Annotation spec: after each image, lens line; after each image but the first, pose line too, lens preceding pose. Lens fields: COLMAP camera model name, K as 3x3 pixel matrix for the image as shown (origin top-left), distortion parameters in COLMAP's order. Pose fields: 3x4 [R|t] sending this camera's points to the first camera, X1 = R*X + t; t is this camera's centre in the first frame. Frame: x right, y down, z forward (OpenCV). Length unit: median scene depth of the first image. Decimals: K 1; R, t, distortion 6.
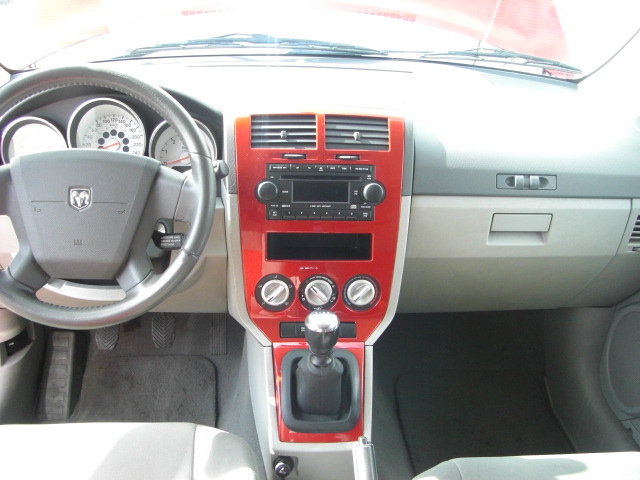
lens RADIAL K [[711.0, 0, 319.4], [0, 711.0, 243.4], [0, 0, 1]] dist [-0.147771, 0.000000]
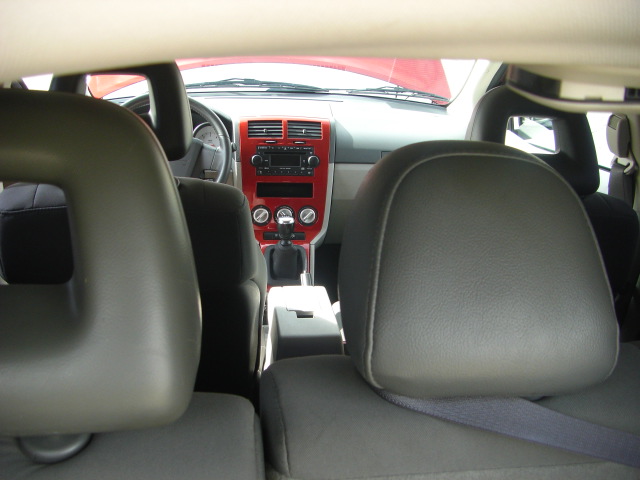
lens RADIAL K [[711.0, 0, 320.9], [0, 711.0, 236.5], [0, 0, 1]] dist [-0.147771, 0.000000]
pose [[0.999274, -0.007899, 0.037280, 0.023968], [0.010667, 0.997153, -0.074641, 0.262623], [-0.036585, 0.074985, 0.996513, -0.839525]]
